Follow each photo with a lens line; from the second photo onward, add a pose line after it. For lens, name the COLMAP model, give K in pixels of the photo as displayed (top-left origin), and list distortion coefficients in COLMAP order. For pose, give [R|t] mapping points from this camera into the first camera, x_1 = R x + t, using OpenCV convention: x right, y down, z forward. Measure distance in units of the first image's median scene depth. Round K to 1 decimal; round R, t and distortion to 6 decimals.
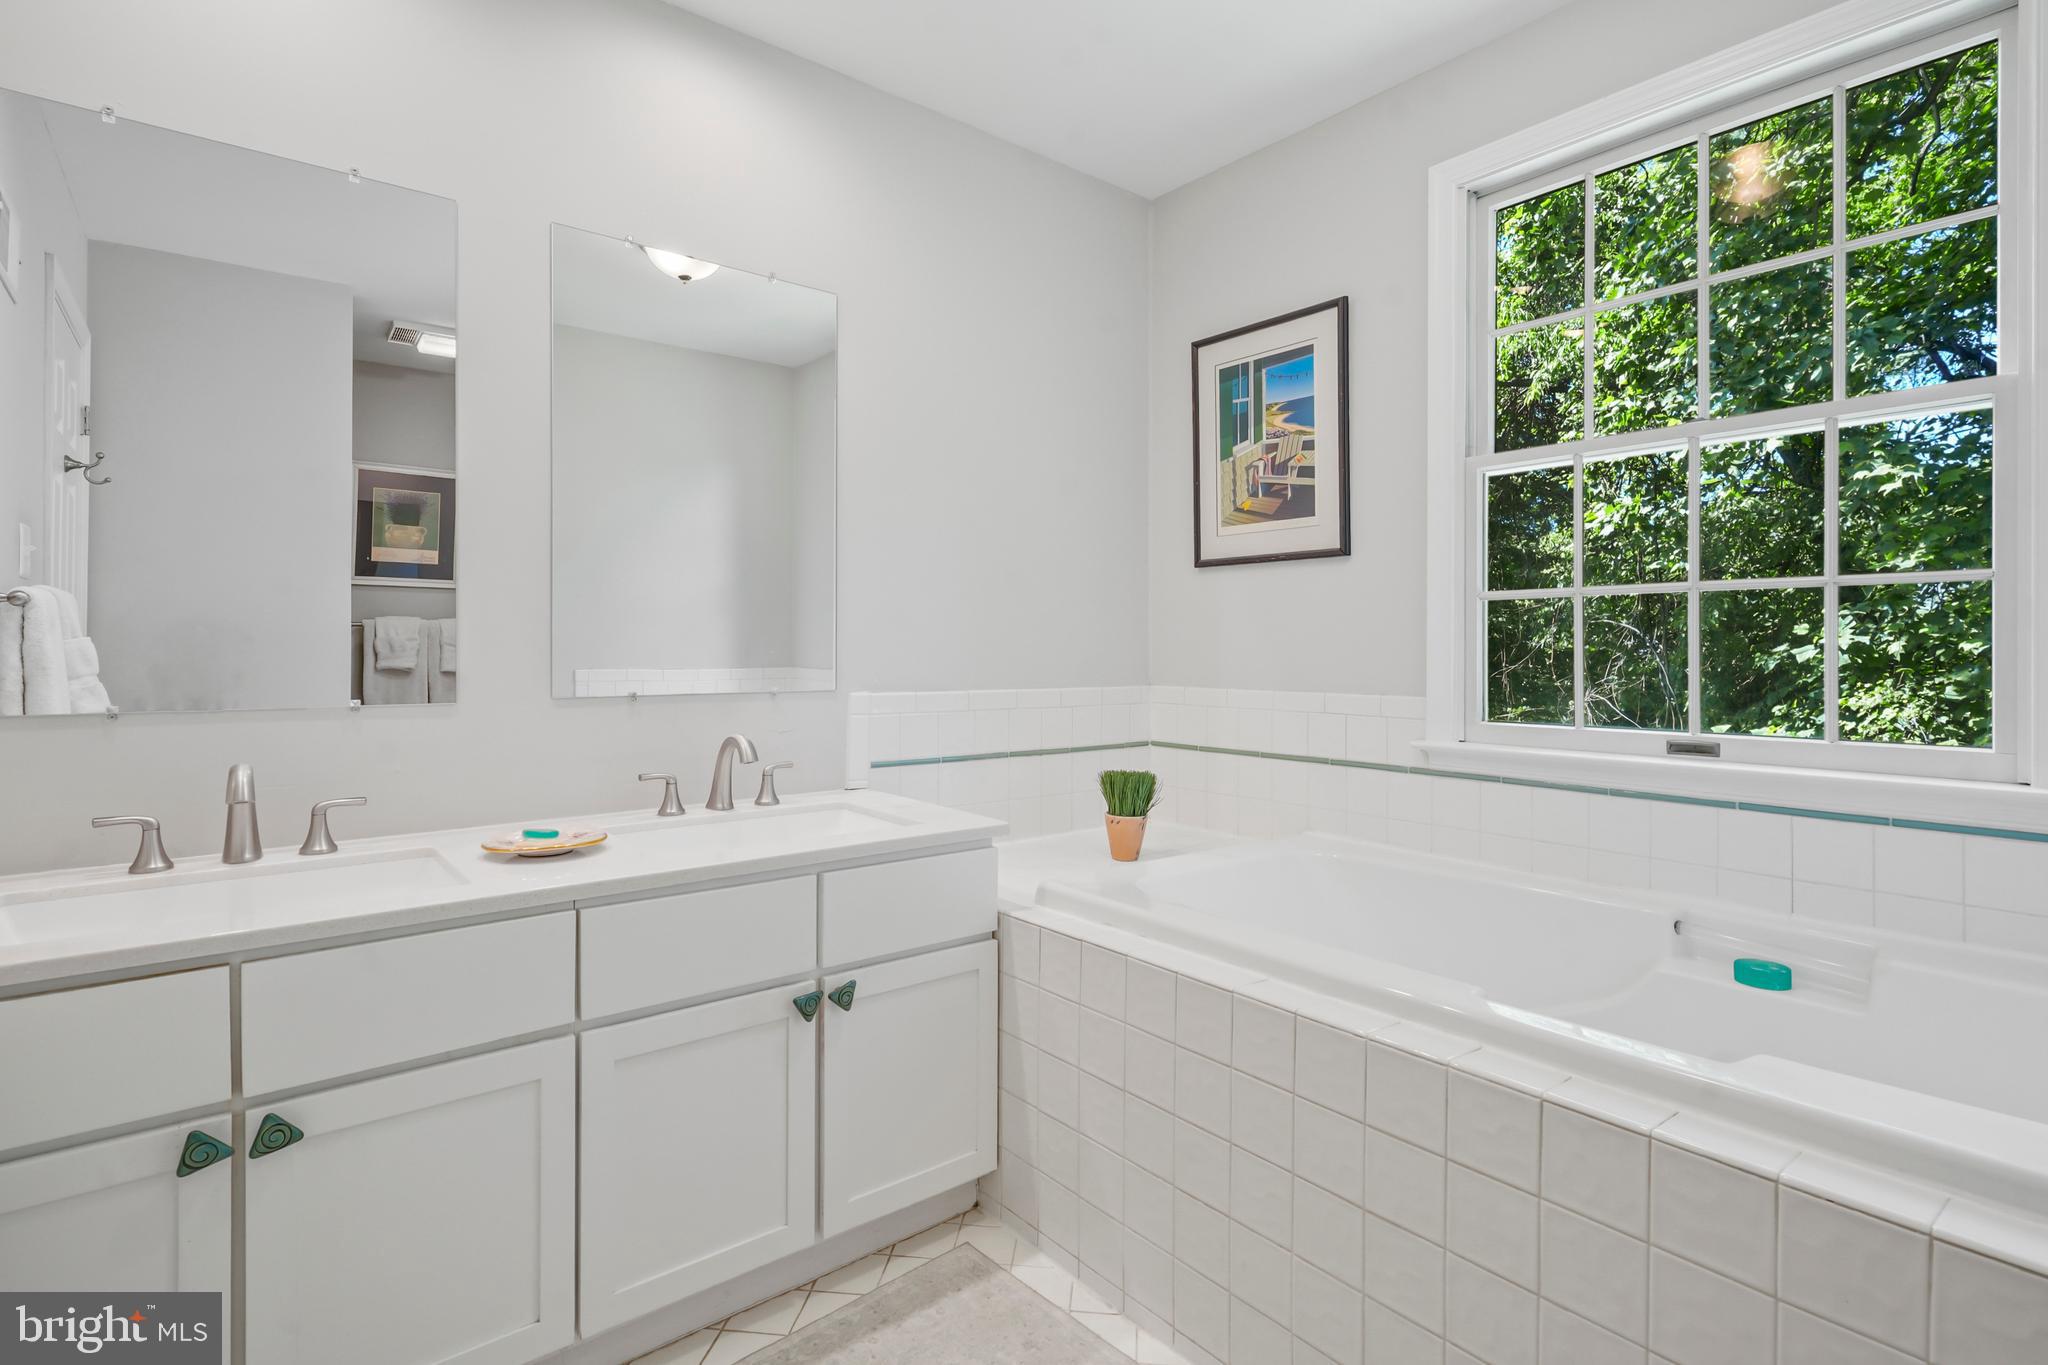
lens RADIAL K [[1020.3, 0, 1060.6], [0, 1020.3, 641.8], [0, 0, 1]] dist [0.000524, 0.000299]
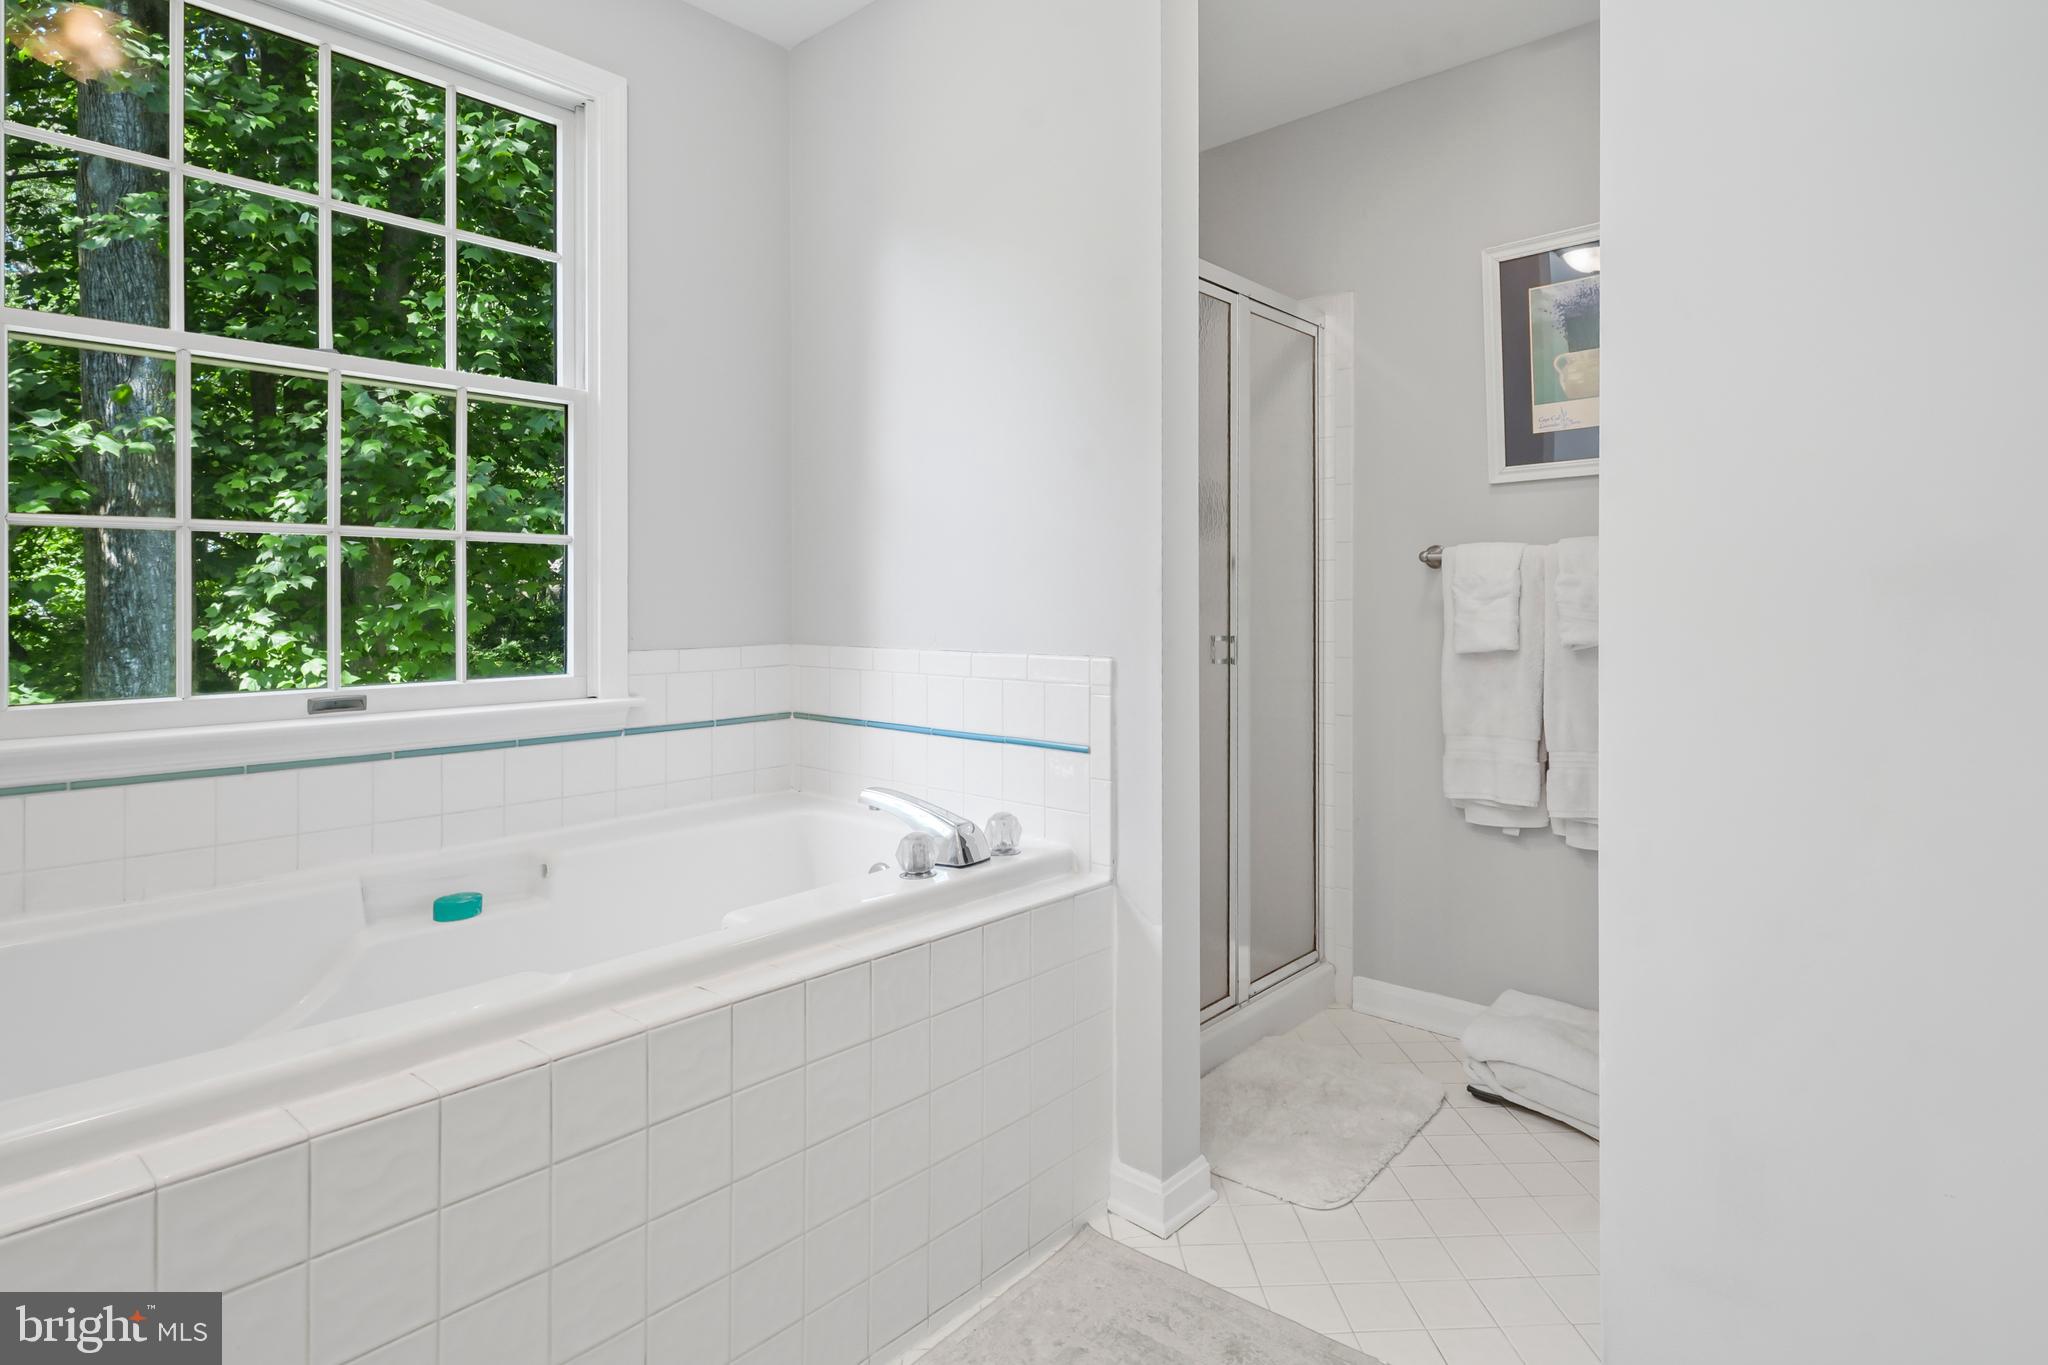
lens RADIAL K [[1029.4, 0, 1048.5], [0, 1029.4, 596.6], [0, 0, 1]] dist [-0.000083, 0.000019]
pose [[-0.145561, -0.003618, 0.989343, -0.425503], [-0.003151, 0.999990, 0.003194, 0.000805], [-0.989344, -0.002653, -0.145571, 0.522354]]
